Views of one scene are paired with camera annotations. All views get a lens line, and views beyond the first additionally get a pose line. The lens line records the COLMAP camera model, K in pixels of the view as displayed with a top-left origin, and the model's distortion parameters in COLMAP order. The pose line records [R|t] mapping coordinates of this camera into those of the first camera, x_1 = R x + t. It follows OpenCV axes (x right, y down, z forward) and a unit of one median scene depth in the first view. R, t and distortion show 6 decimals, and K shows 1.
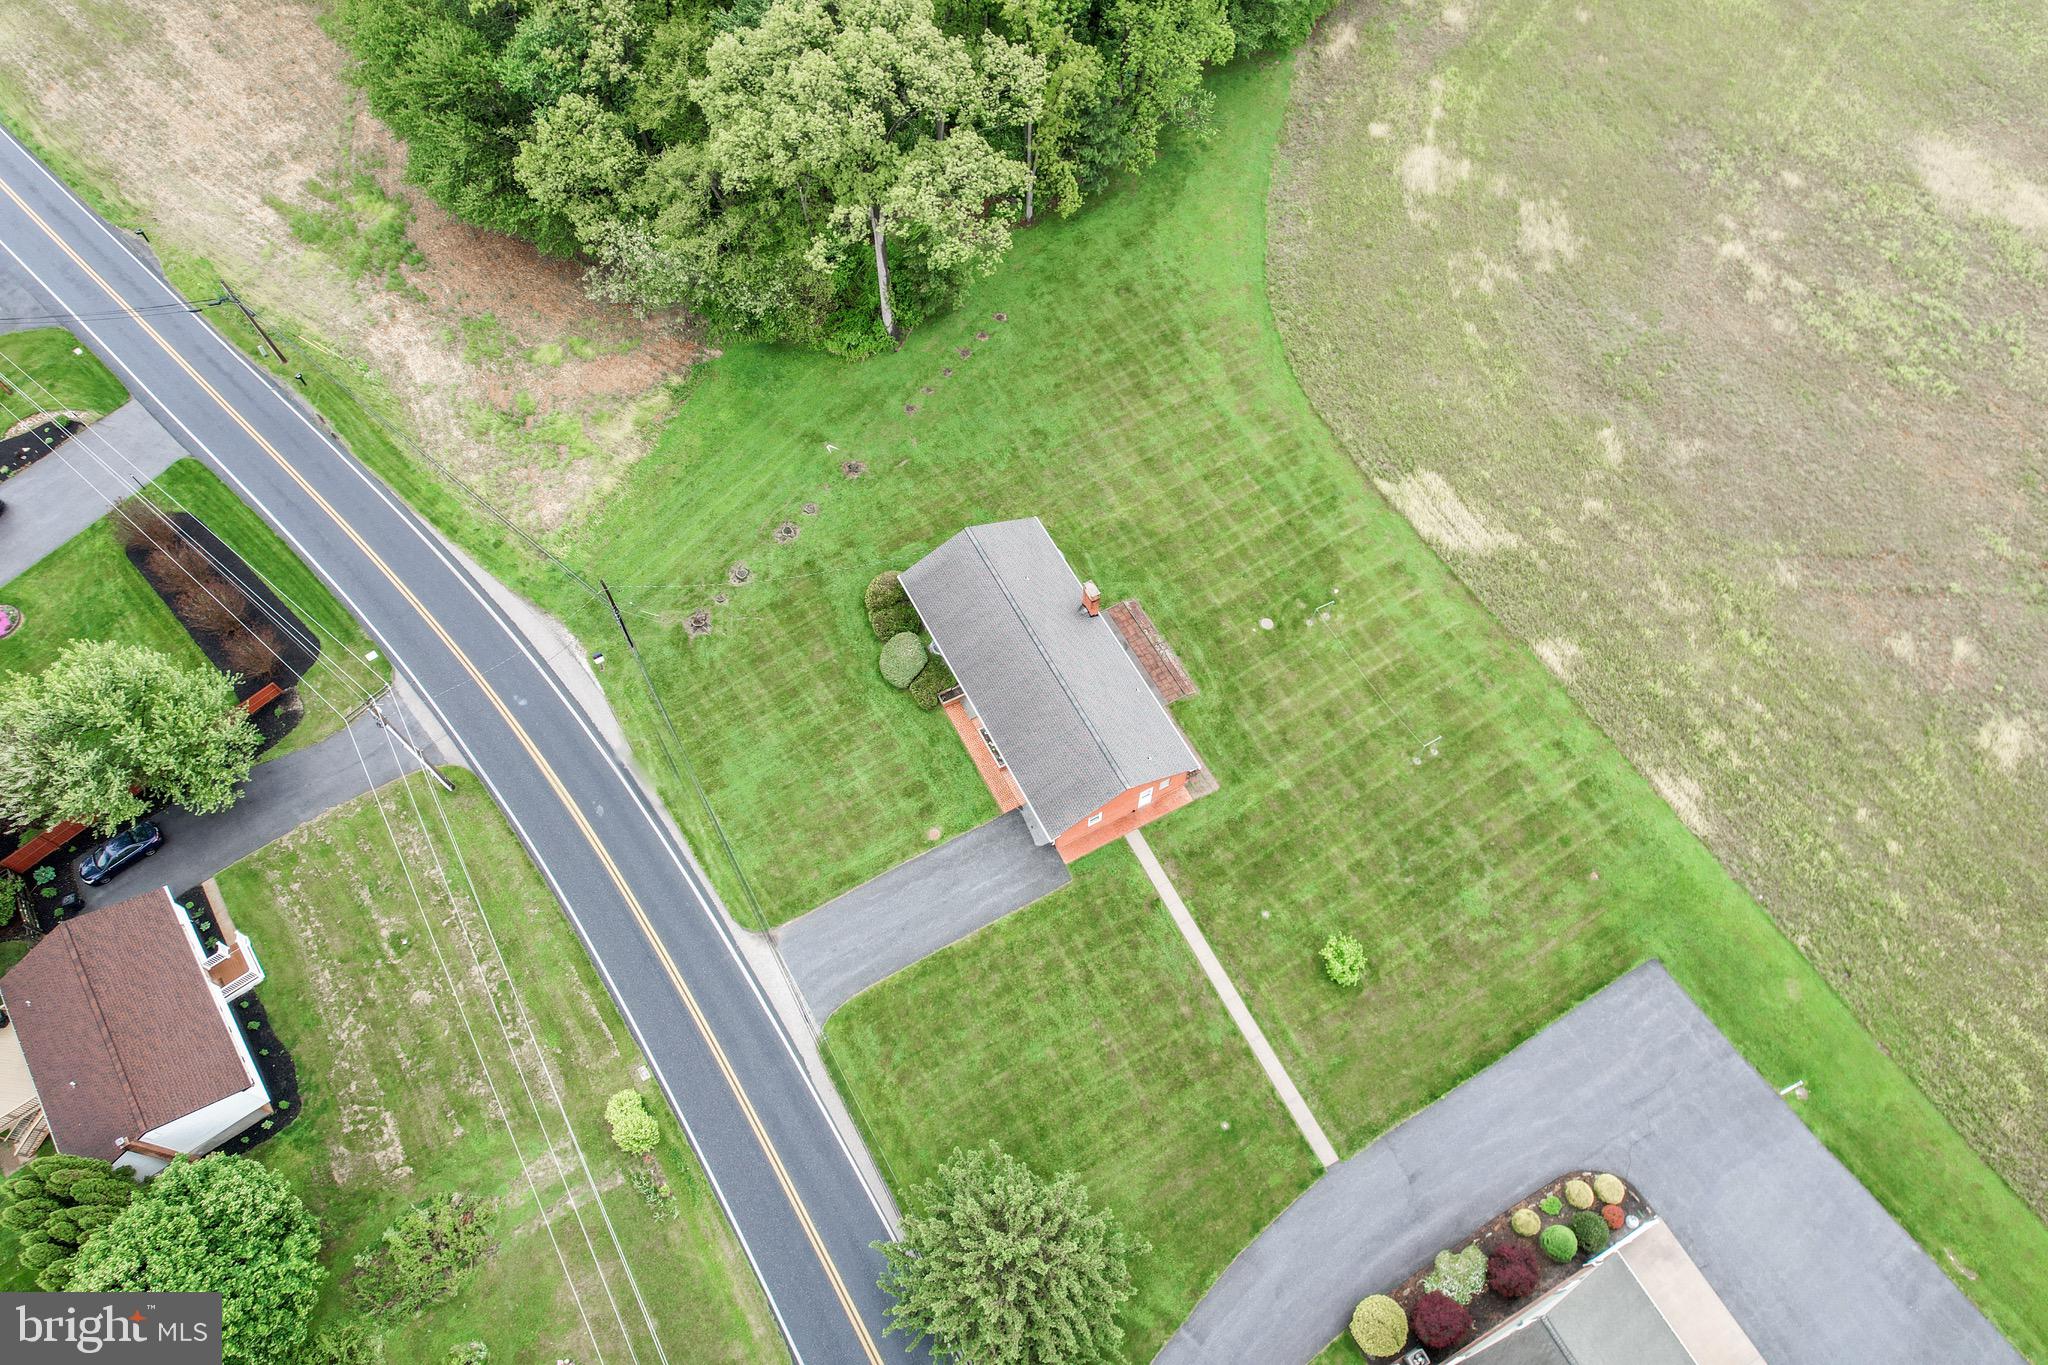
lens RADIAL K [[1322.2, 0, 1032.4], [0, 1322.2, 687.8], [0, 0, 1]] dist [-0.080527, 0.074393]
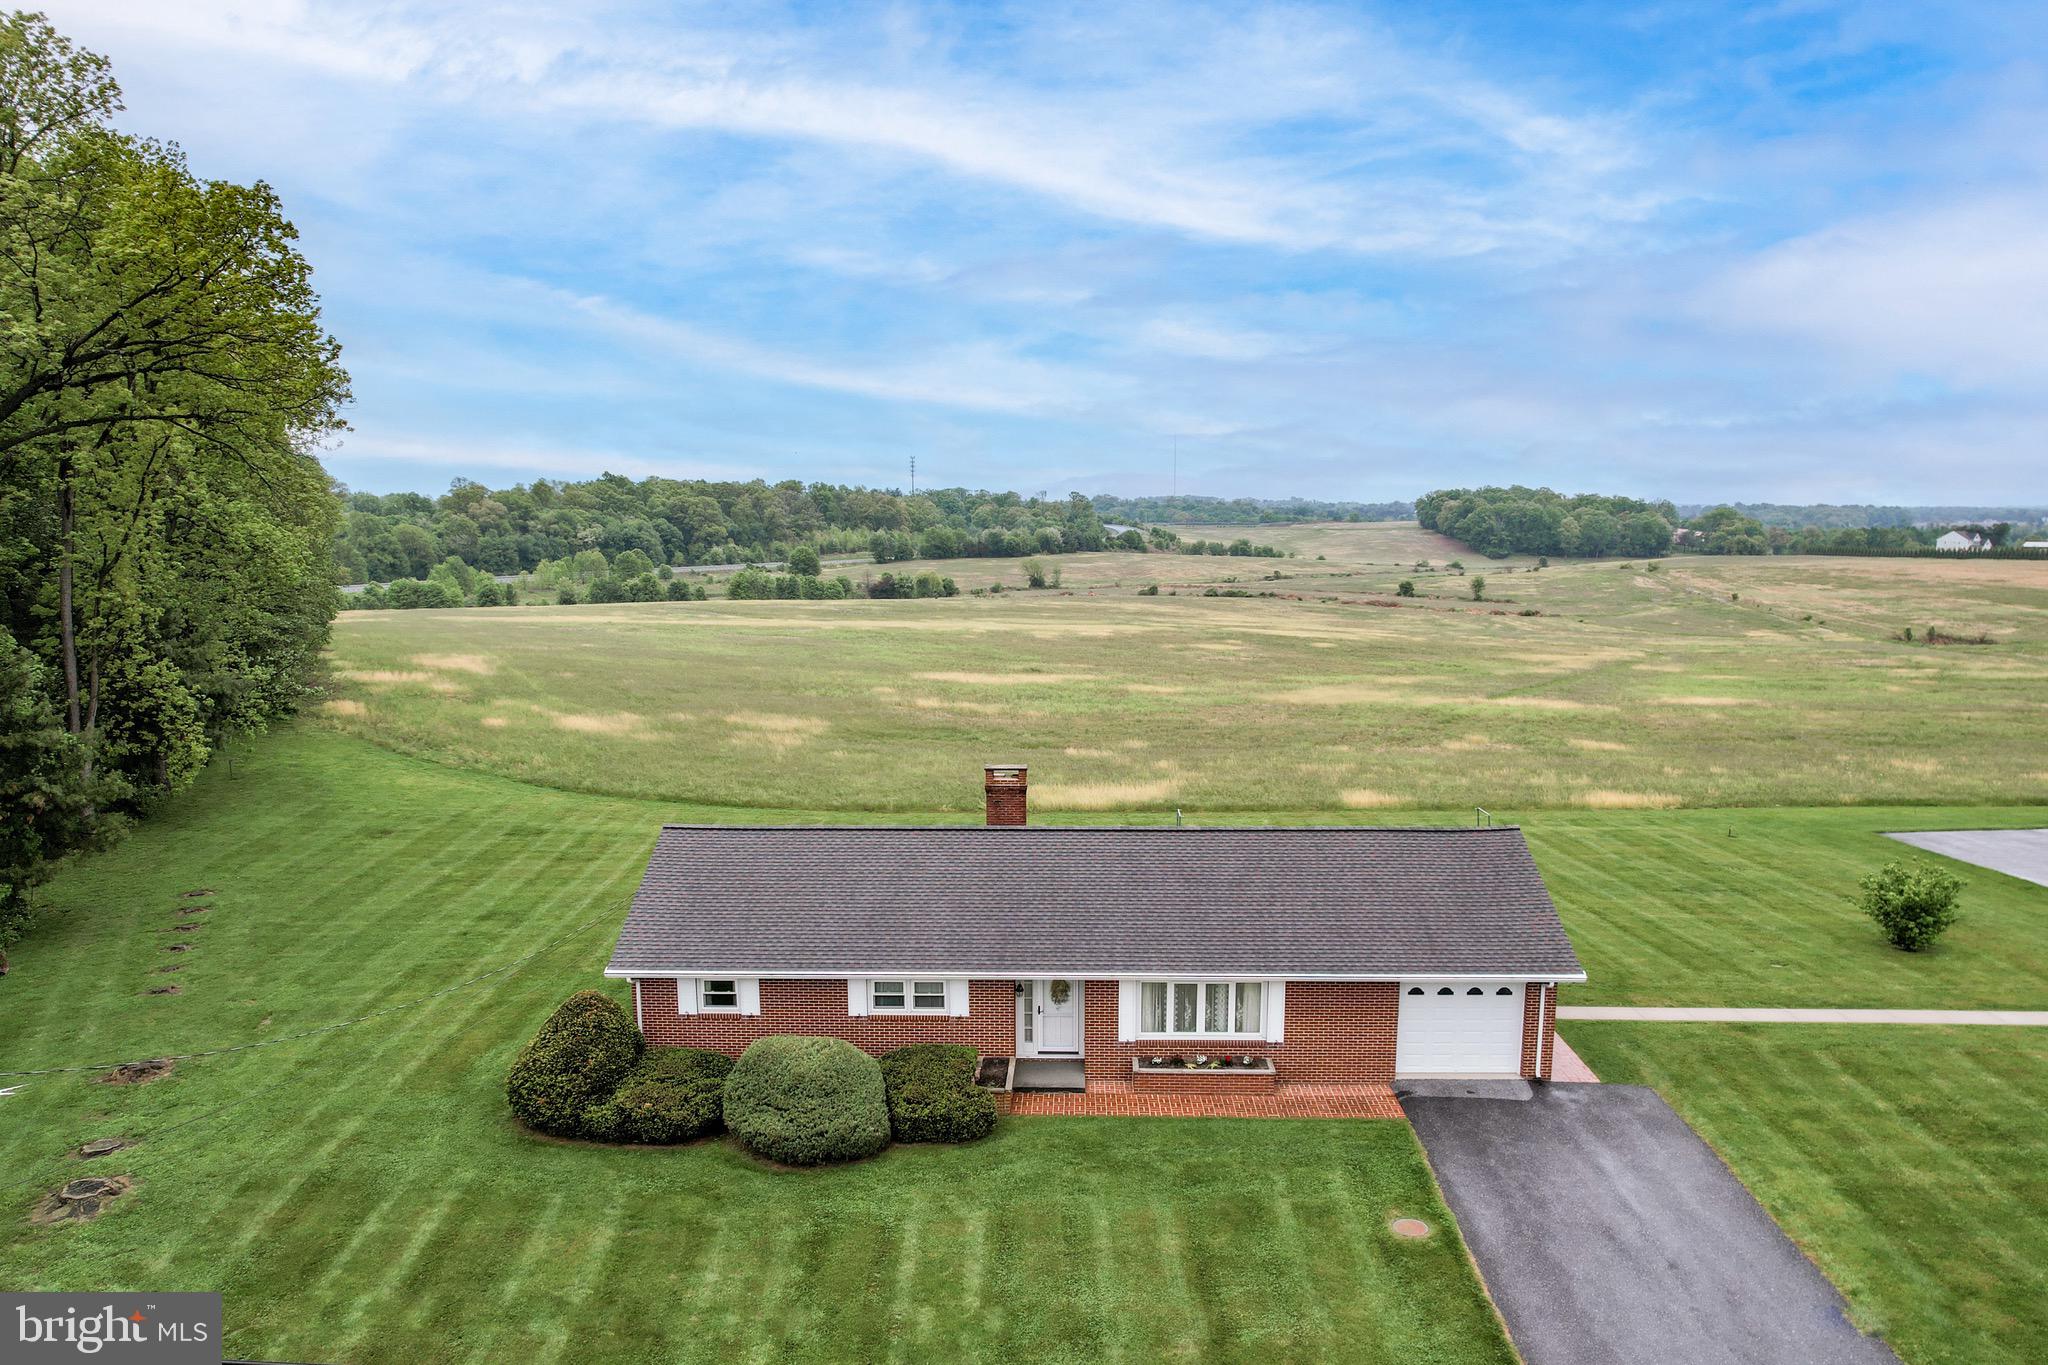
lens RADIAL K [[1467.3, 0, 1033.7], [0, 1467.3, 755.5], [0, 0, 1]] dist [-0.068405, 0.052965]
pose [[0.490333, -0.152438, 0.858100, -0.367751], [0.762590, 0.551709, -0.337748, 0.094642], [-0.421936, 0.819988, 0.386769, 0.794451]]
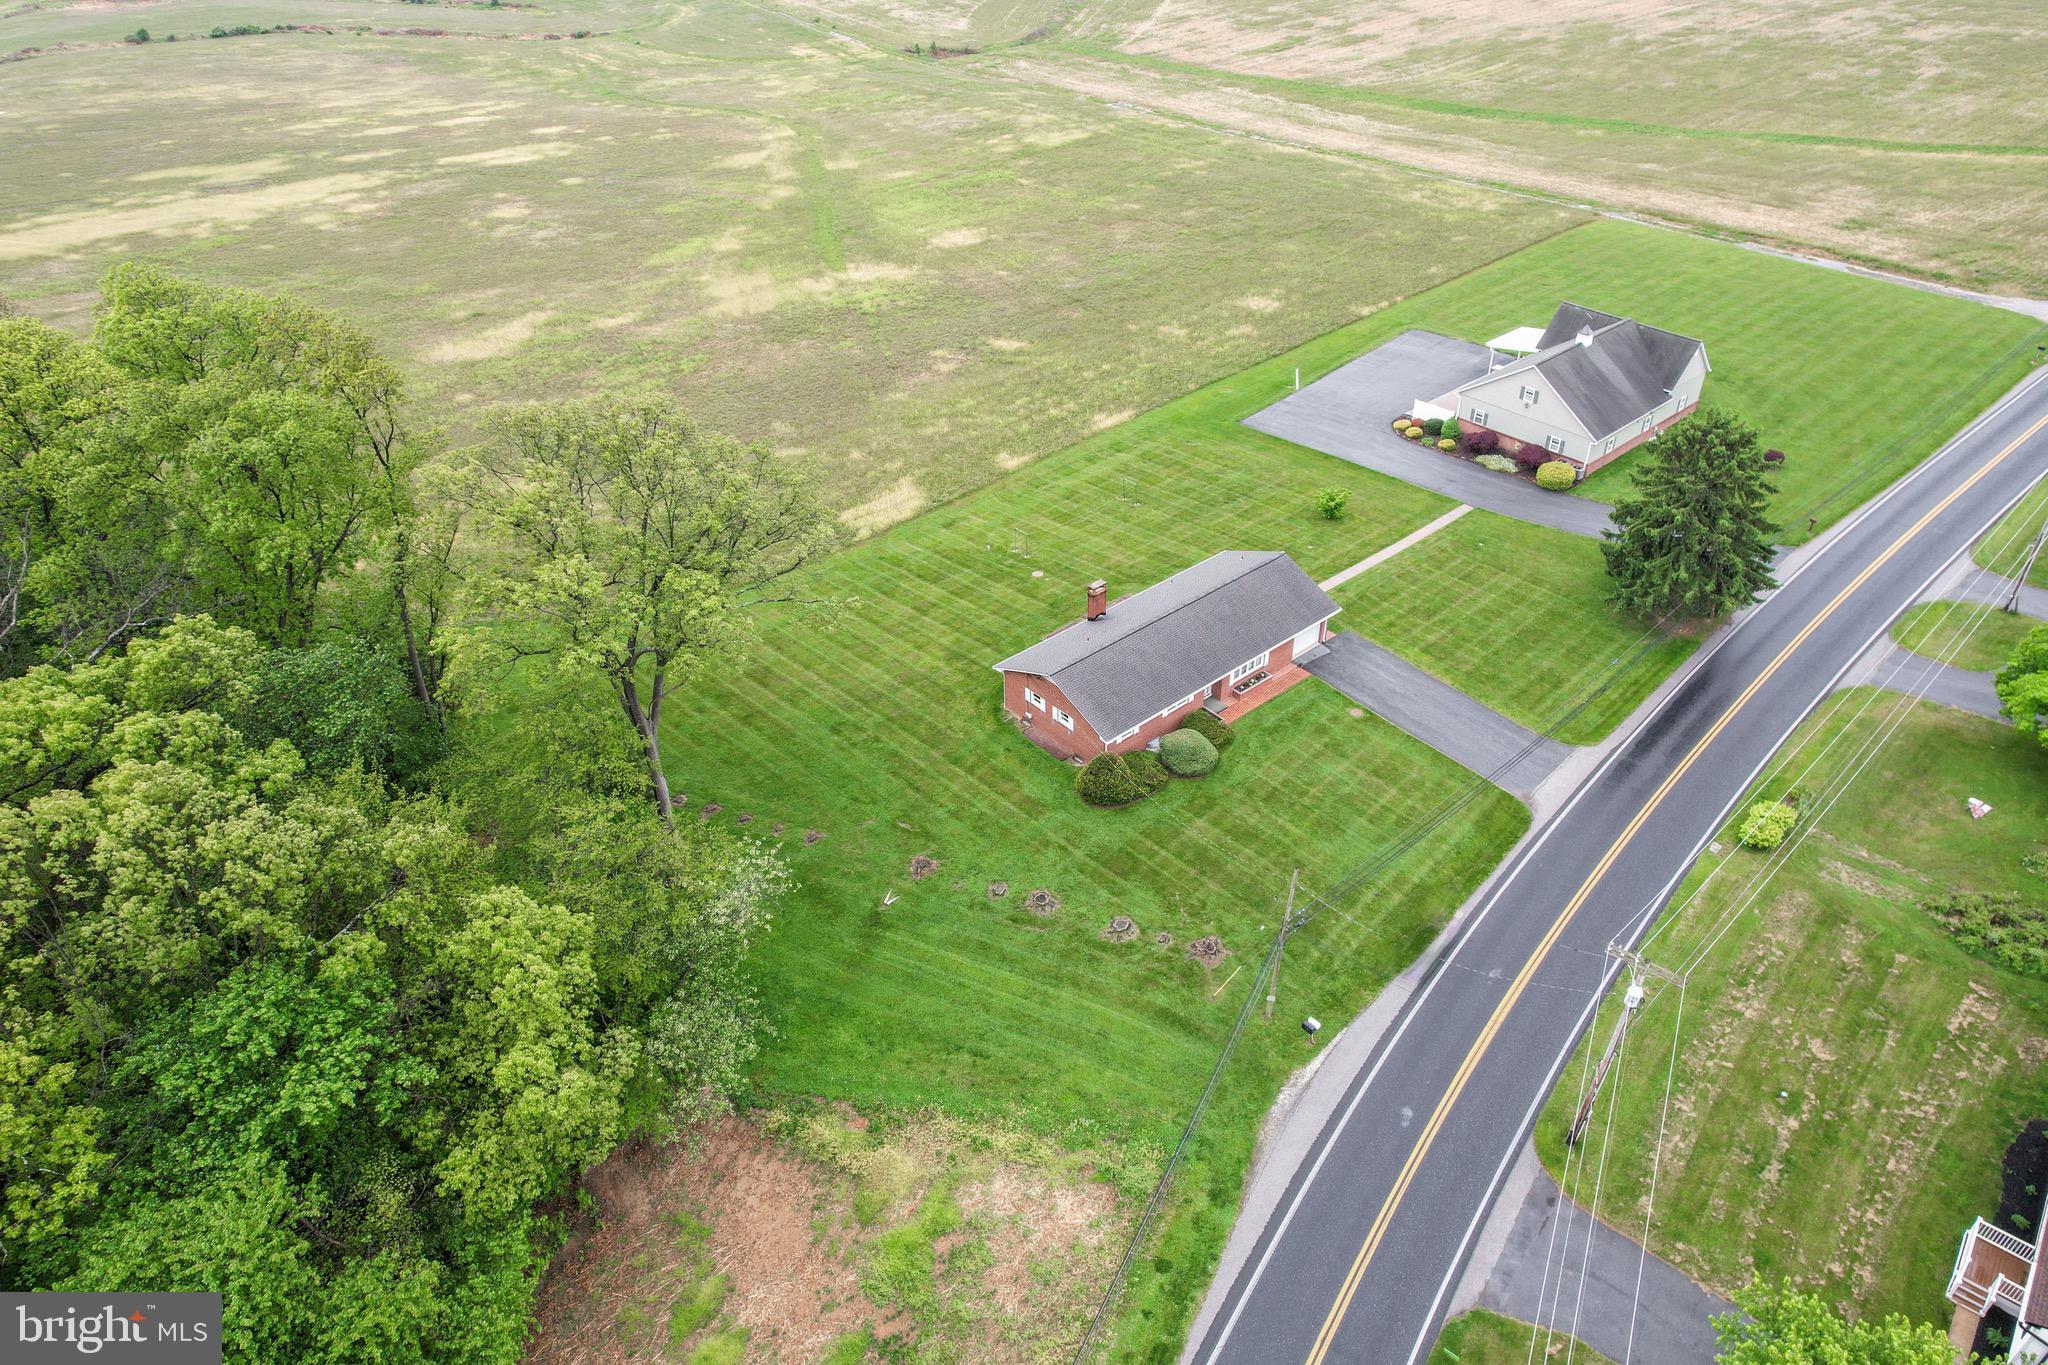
lens RADIAL K [[1322.2, 0, 1032.4], [0, 1322.2, 687.8], [0, 0, 1]] dist [-0.080527, 0.074393]
pose [[-0.221319, -0.570996, 0.790558, -0.785339], [0.860095, 0.267785, 0.434199, -0.533275], [-0.459625, 0.776051, 0.431845, 0.638854]]
